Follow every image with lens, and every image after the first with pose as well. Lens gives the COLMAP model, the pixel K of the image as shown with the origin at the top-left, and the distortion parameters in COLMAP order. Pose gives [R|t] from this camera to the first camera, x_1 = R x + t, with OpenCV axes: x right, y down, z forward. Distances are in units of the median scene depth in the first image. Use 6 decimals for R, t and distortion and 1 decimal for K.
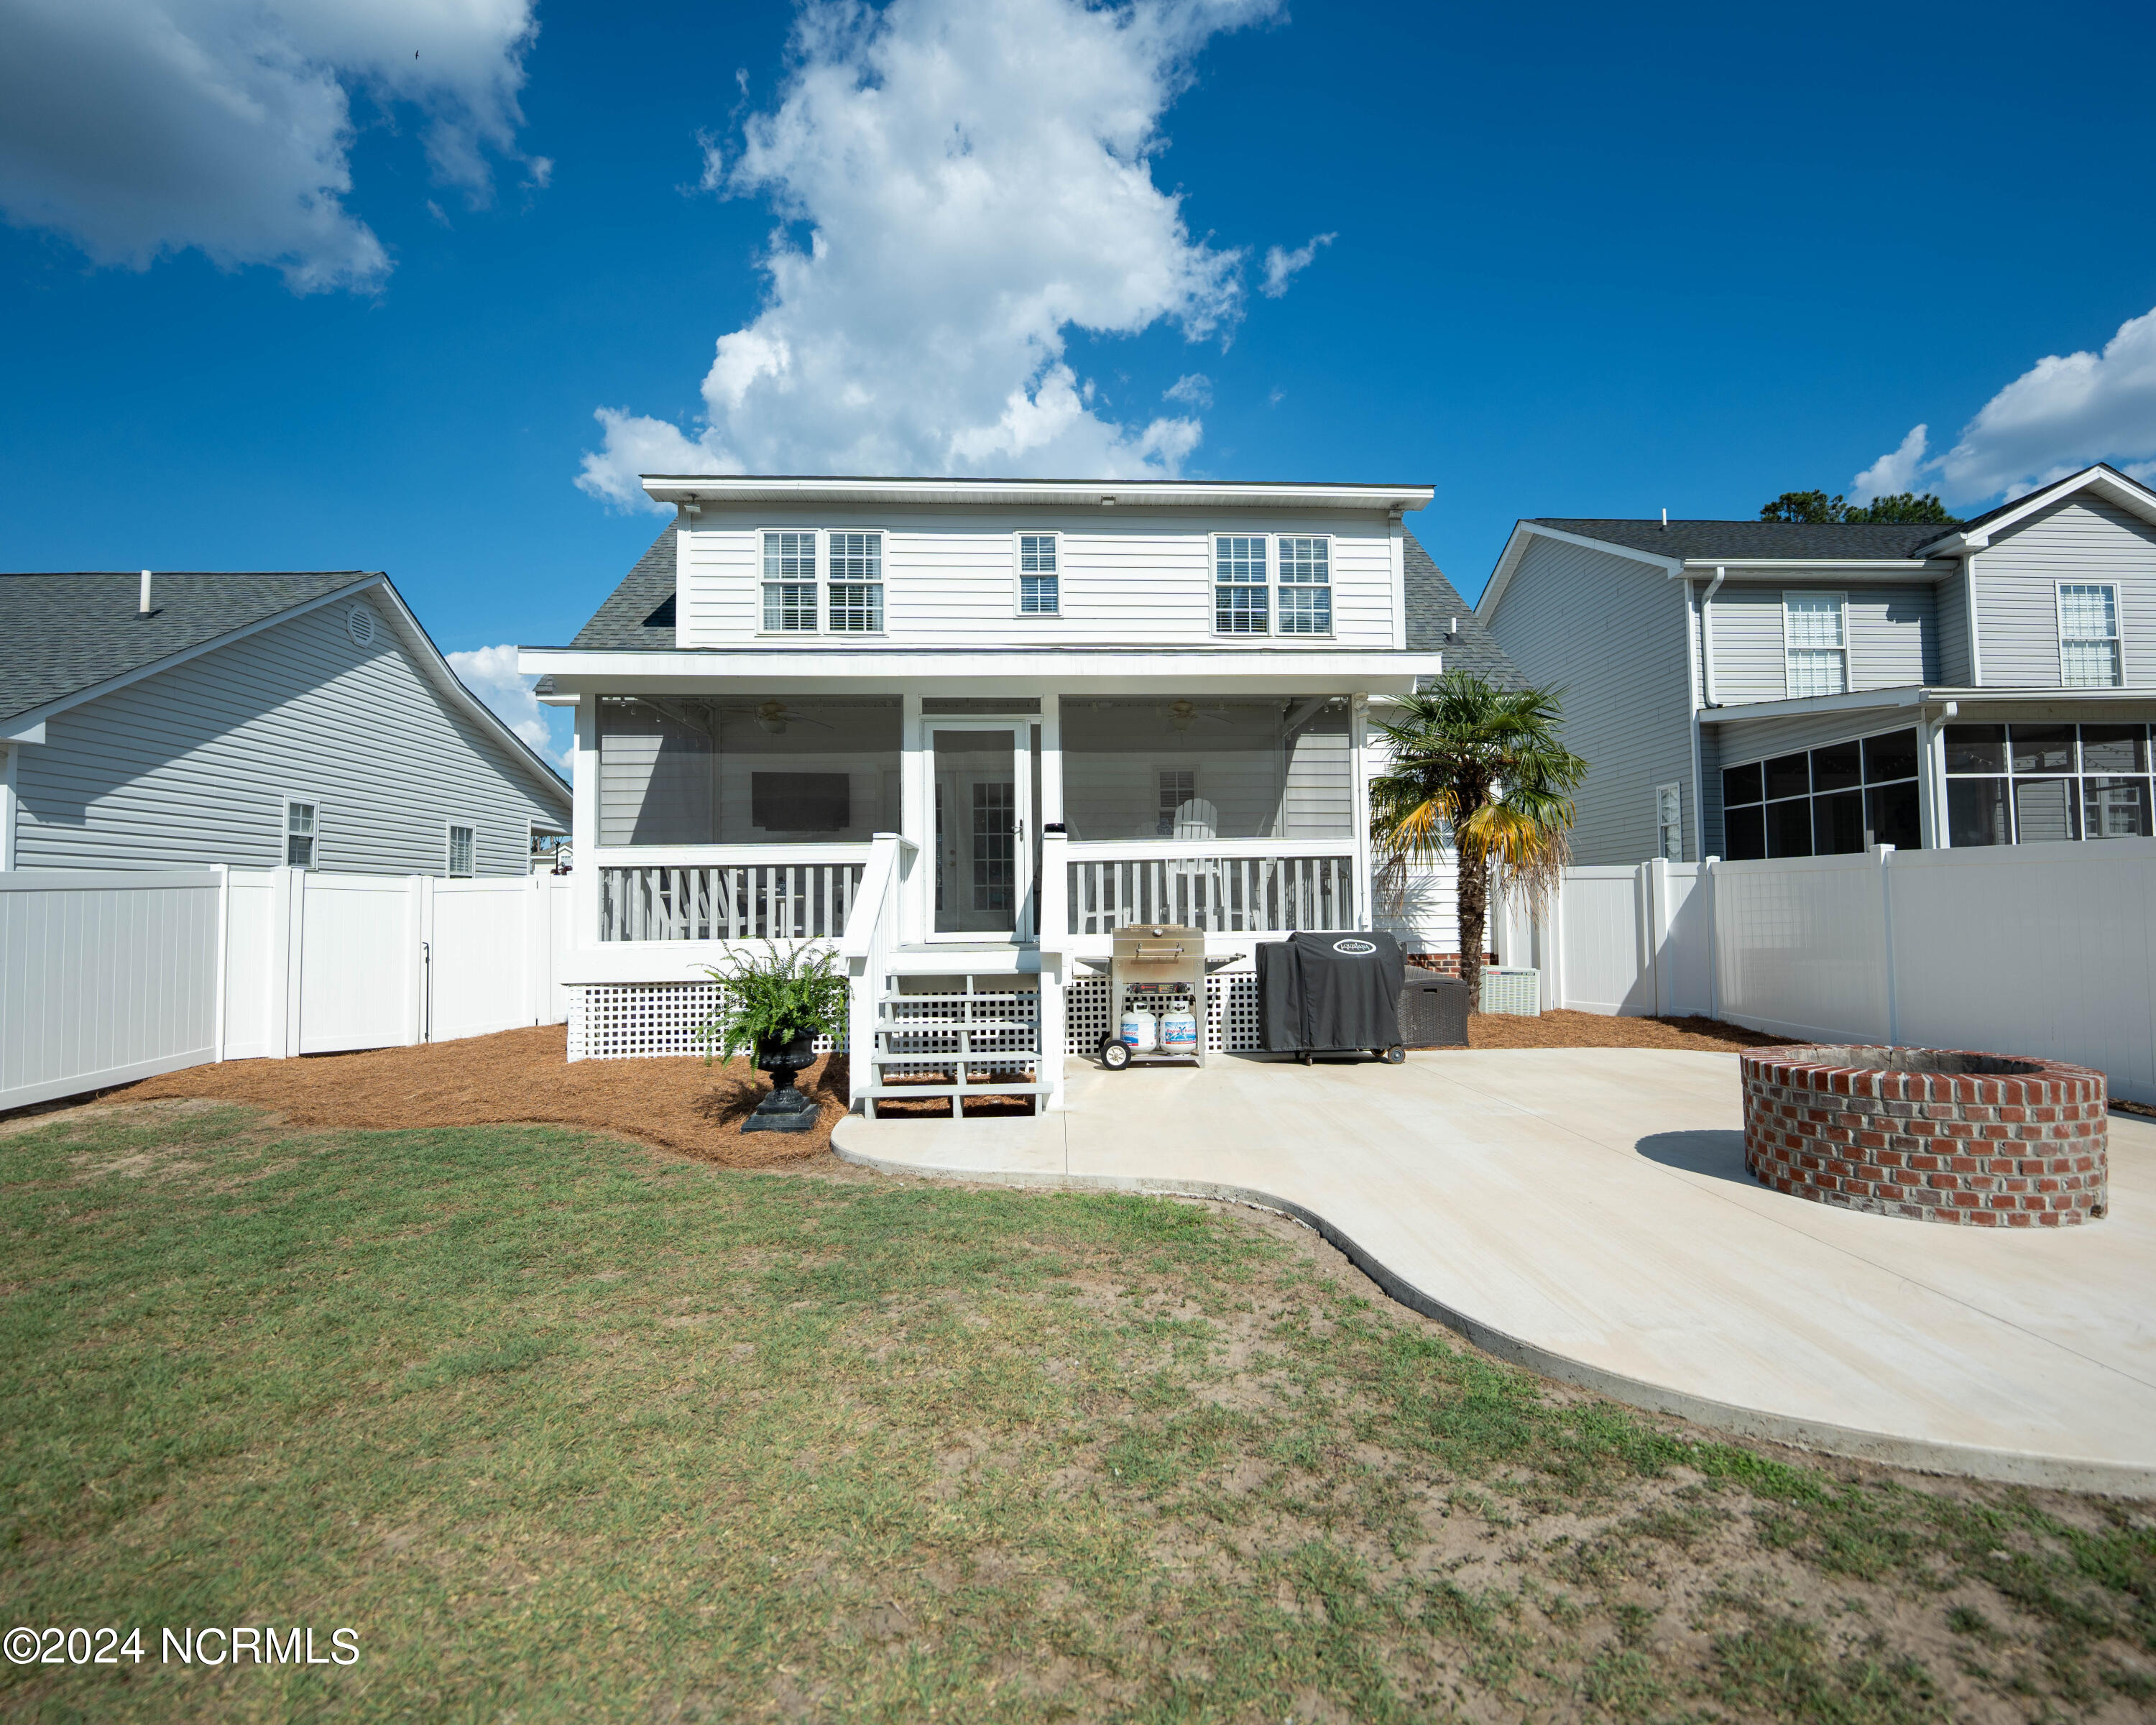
lens RADIAL K [[1020.9, 0, 1128.7], [0, 1020.9, 867.7], [0, 0, 1]] dist [-0.003546, -0.005300]
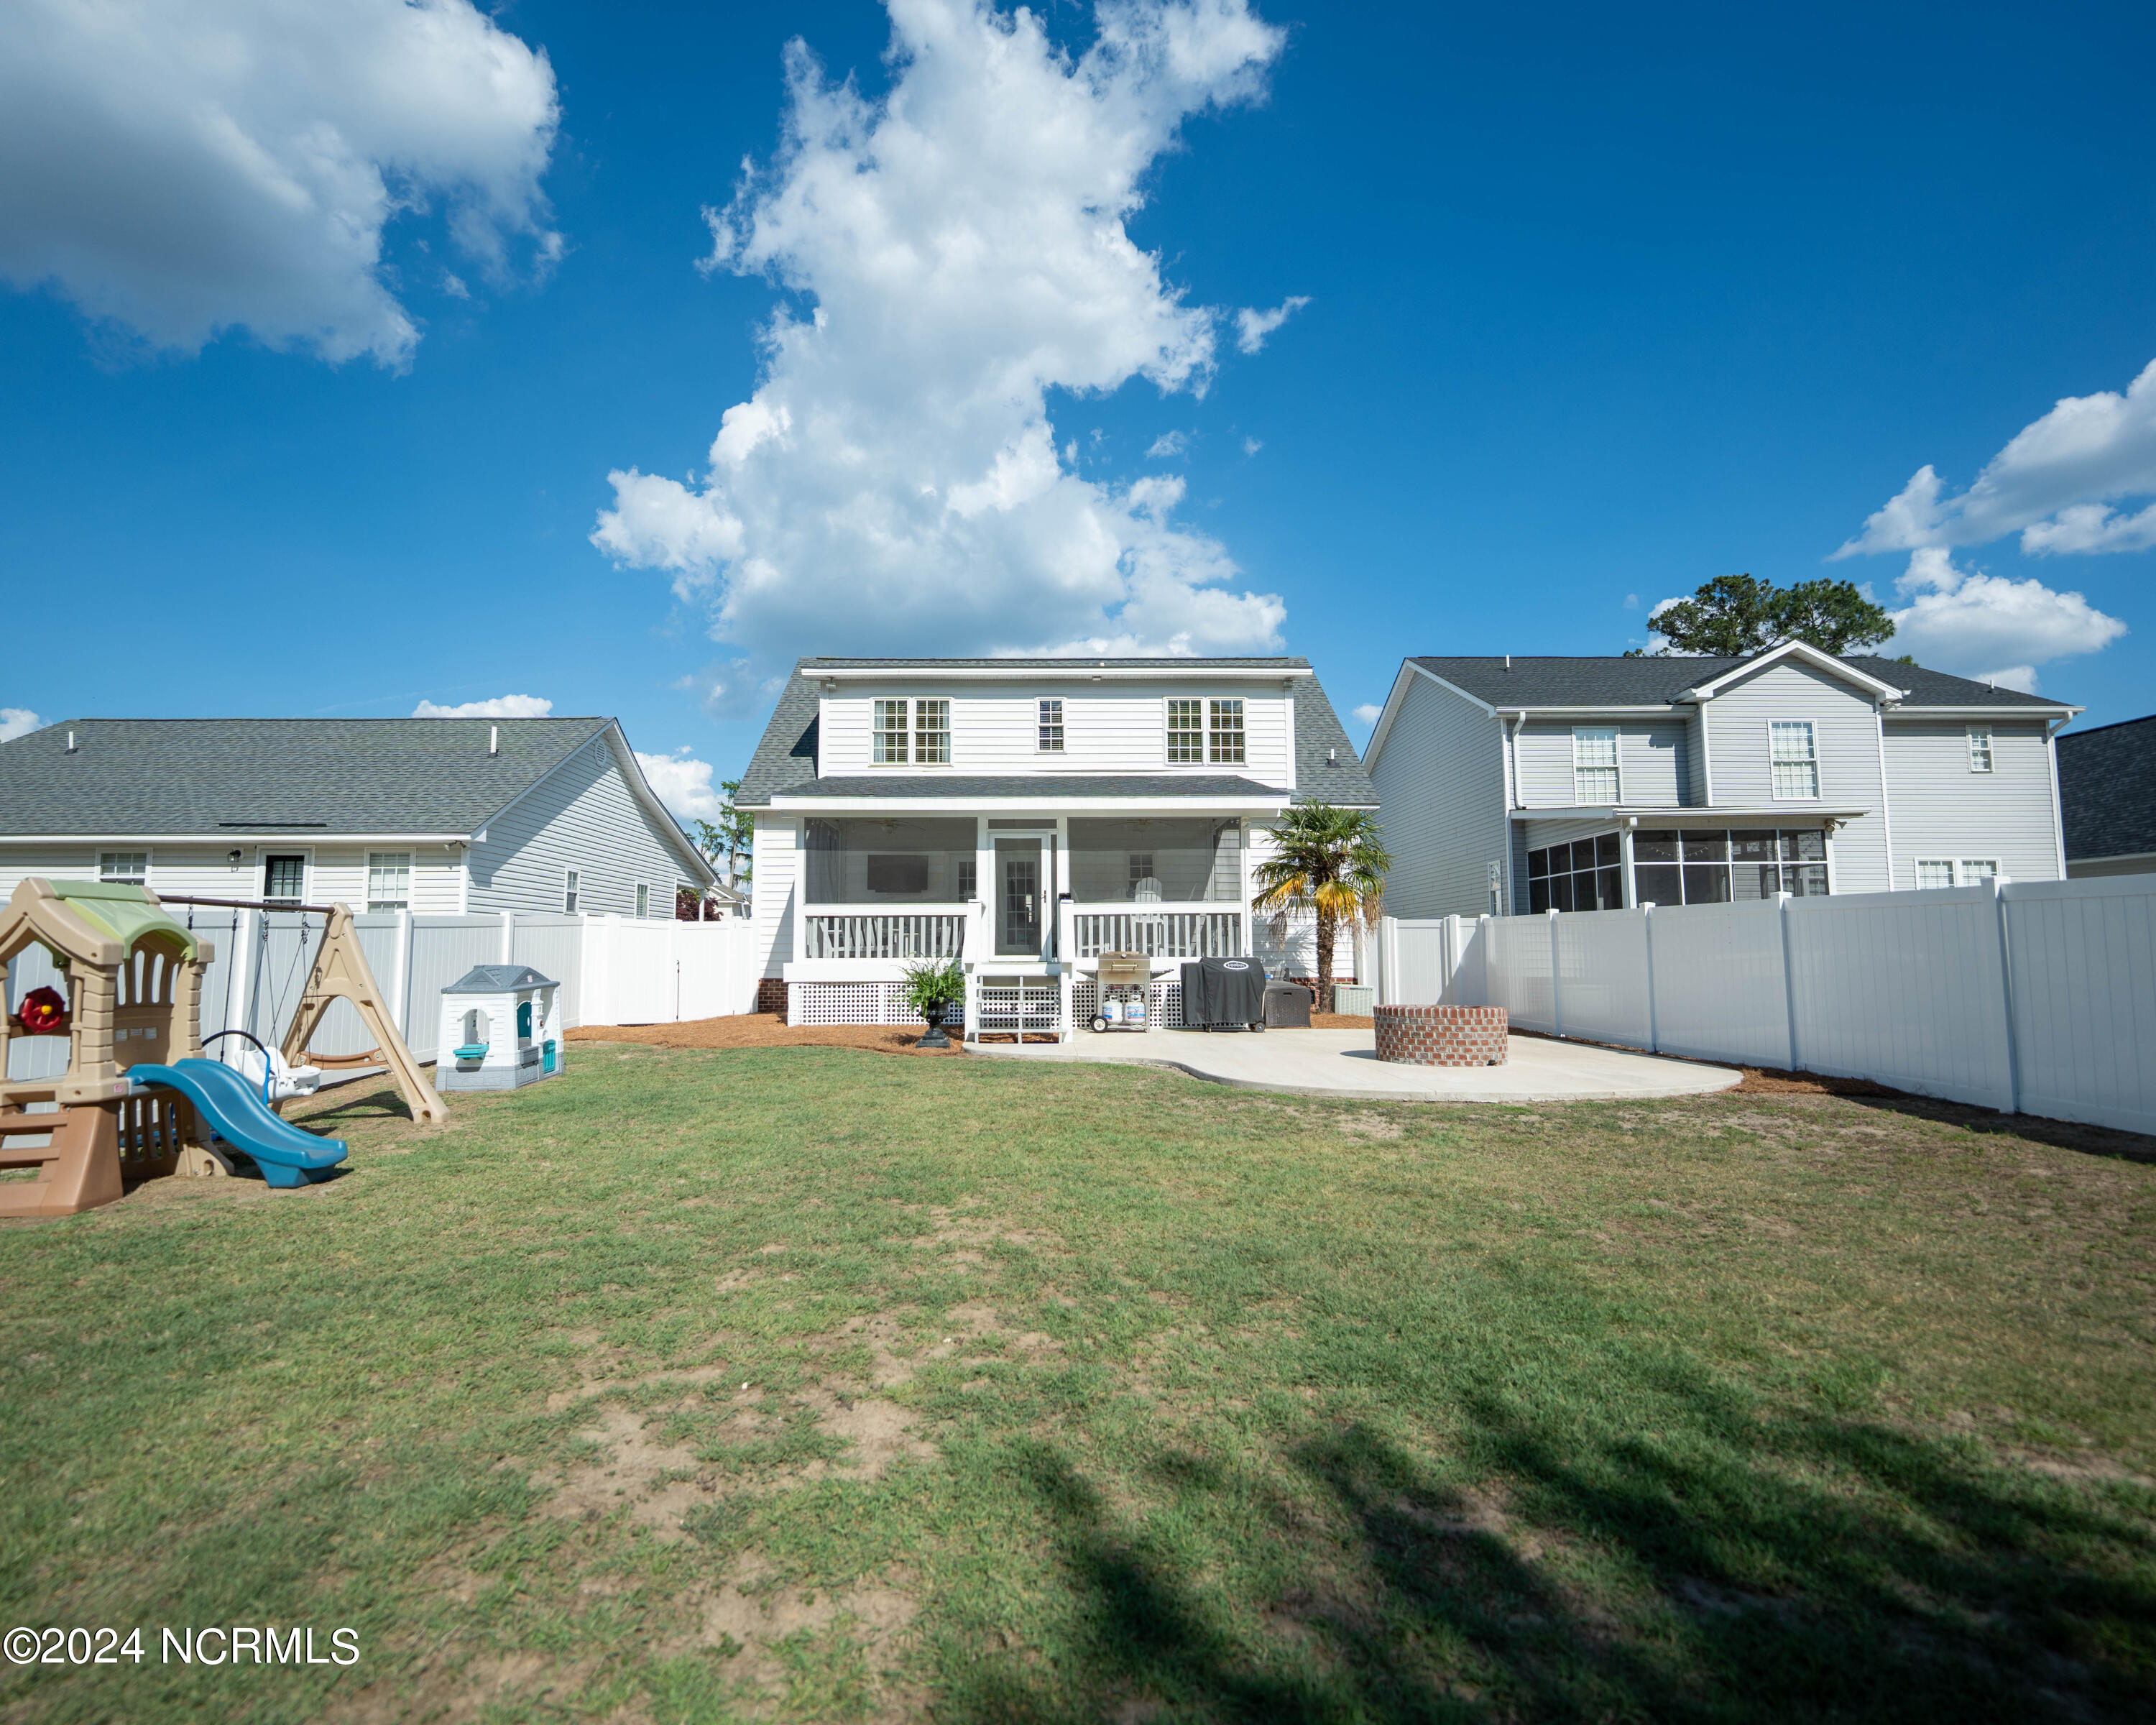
lens RADIAL K [[1037.4, 0, 1066.6], [0, 1037.4, 866.9], [0, 0, 1]] dist [-0.005749, -0.000217]
pose [[0.998961, 0.006350, -0.045129, 0.007091], [-0.008379, 0.998956, -0.044909, -0.006575], [0.044797, 0.045240, 0.997971, -0.579333]]
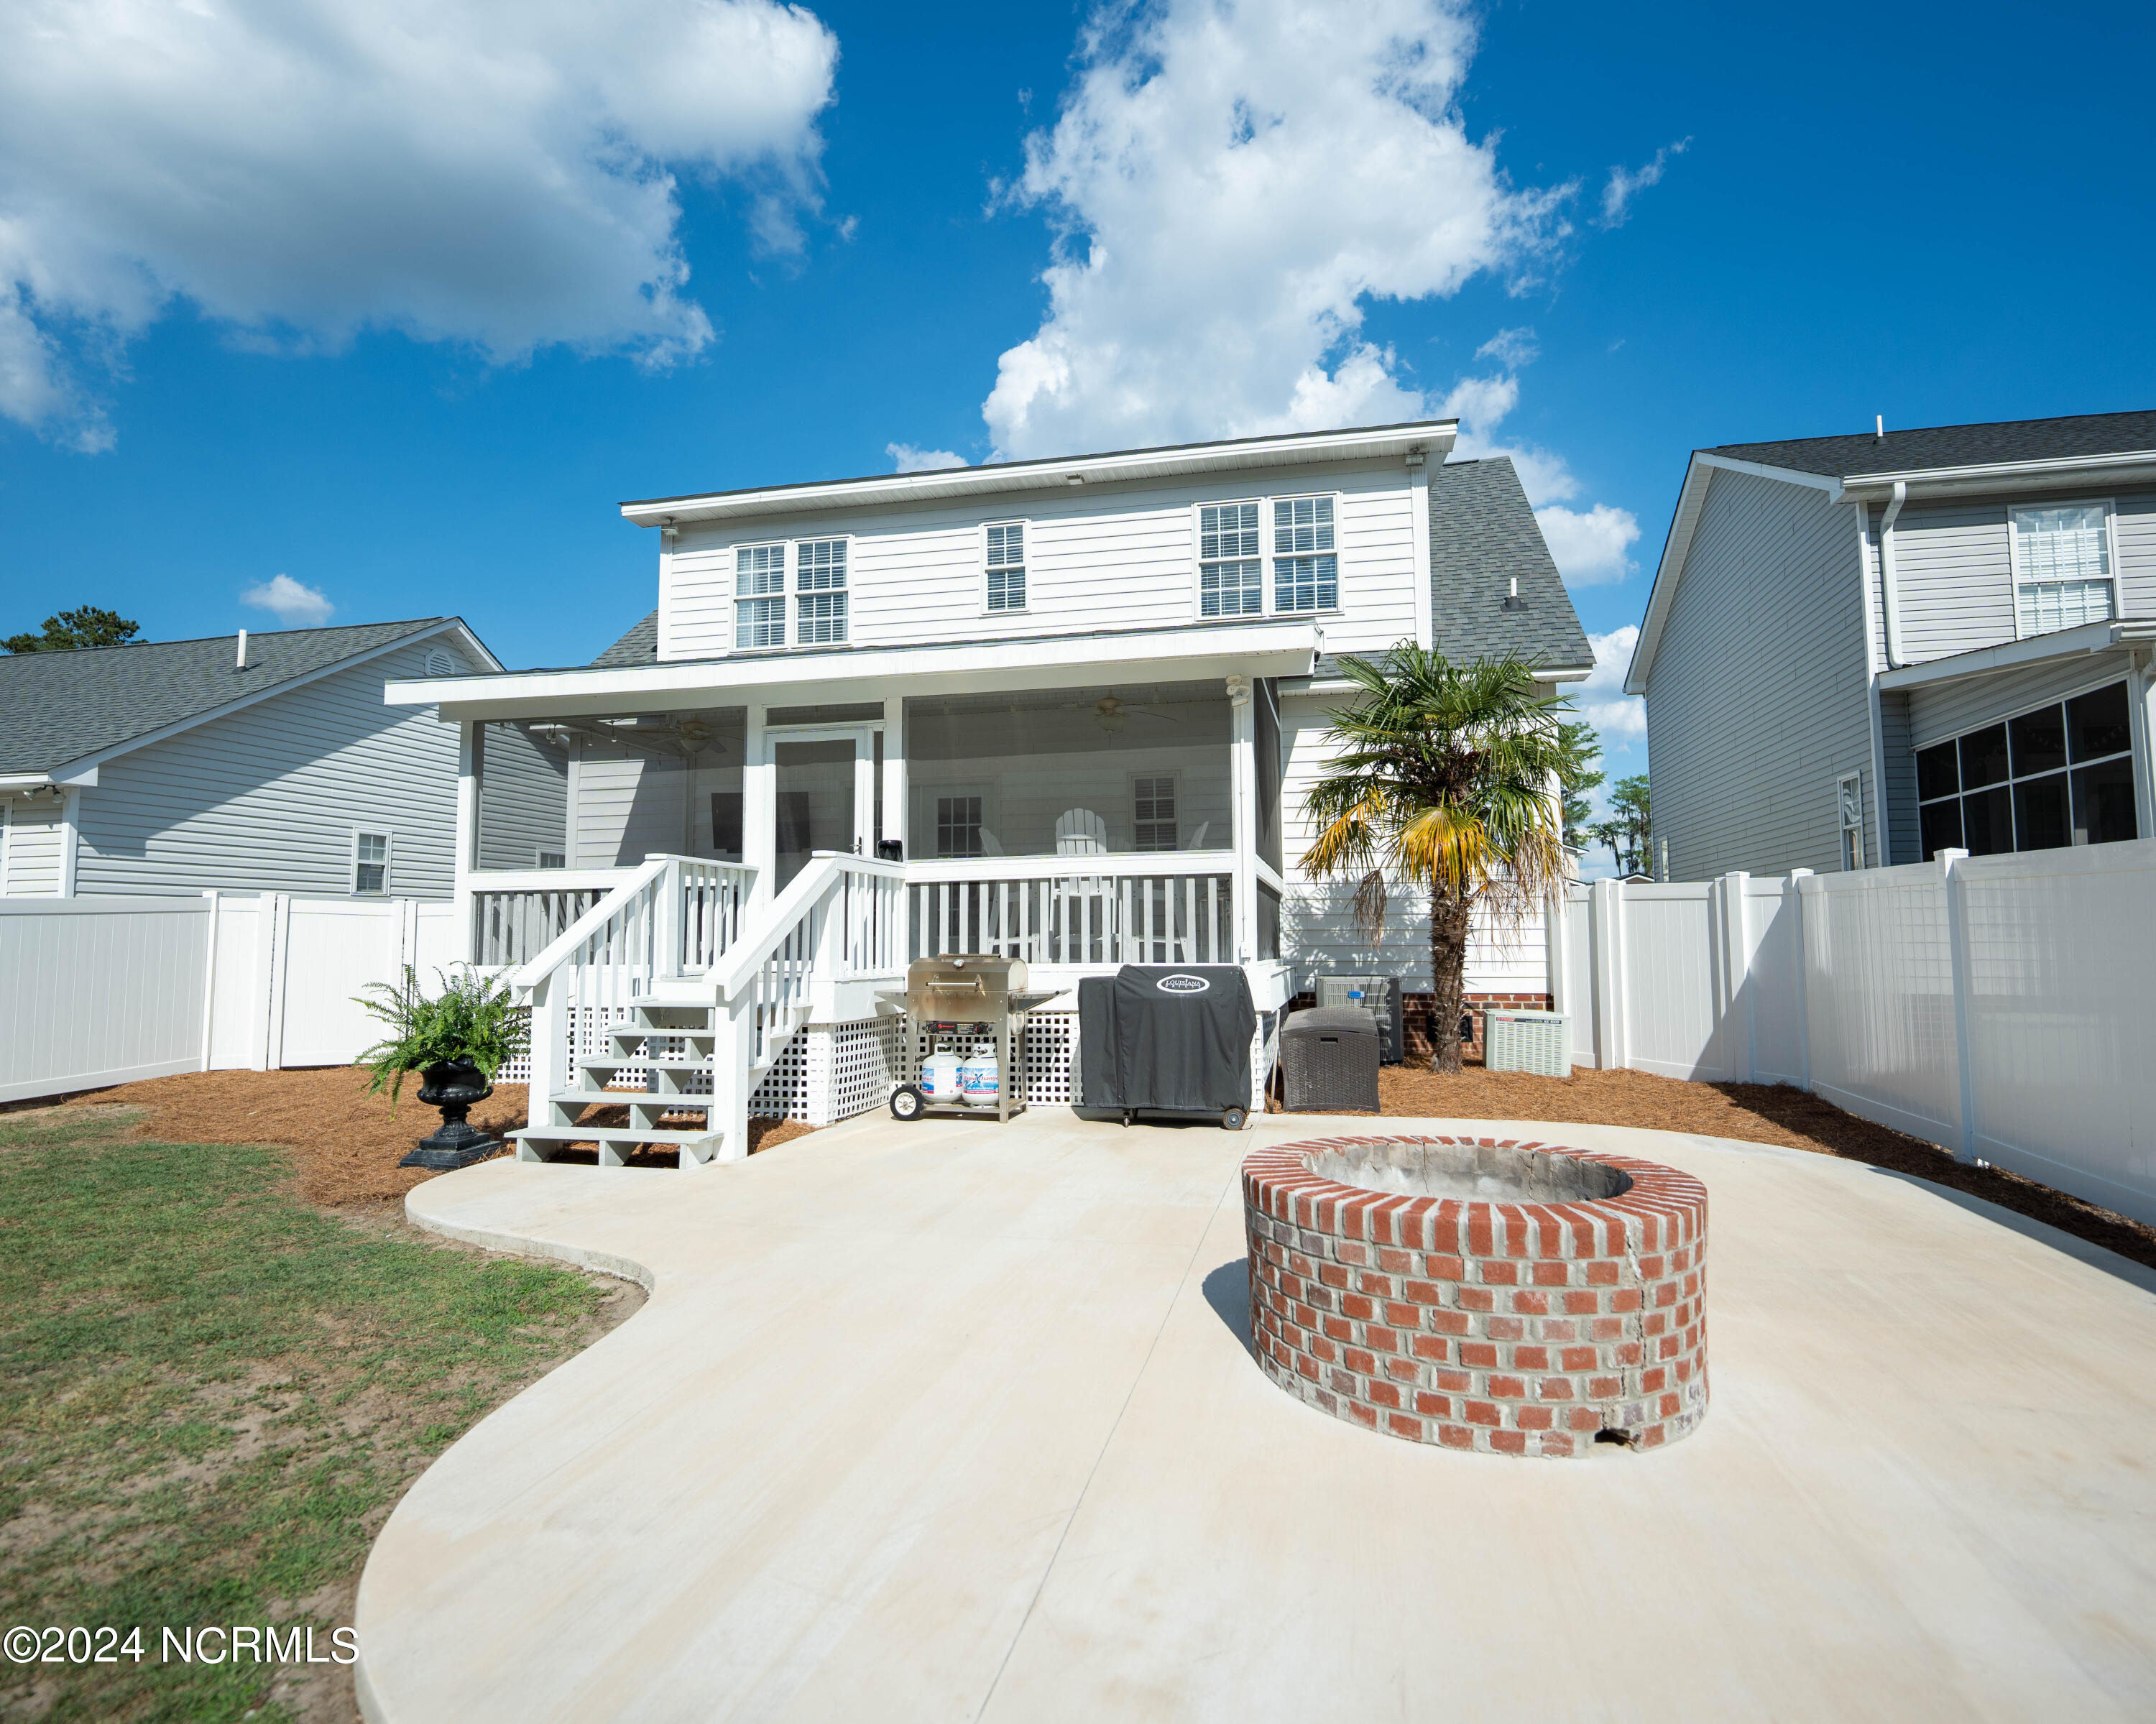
lens RADIAL K [[1106.0, 0, 1139.2], [0, 1106.0, 854.9], [0, 0, 1]] dist [-0.006766, -0.002541]
pose [[0.963660, -0.014423, -0.266743, 0.308323], [0.006170, 0.999477, -0.031752, 0.001270], [0.267061, 0.028952, 0.963244, 0.094881]]
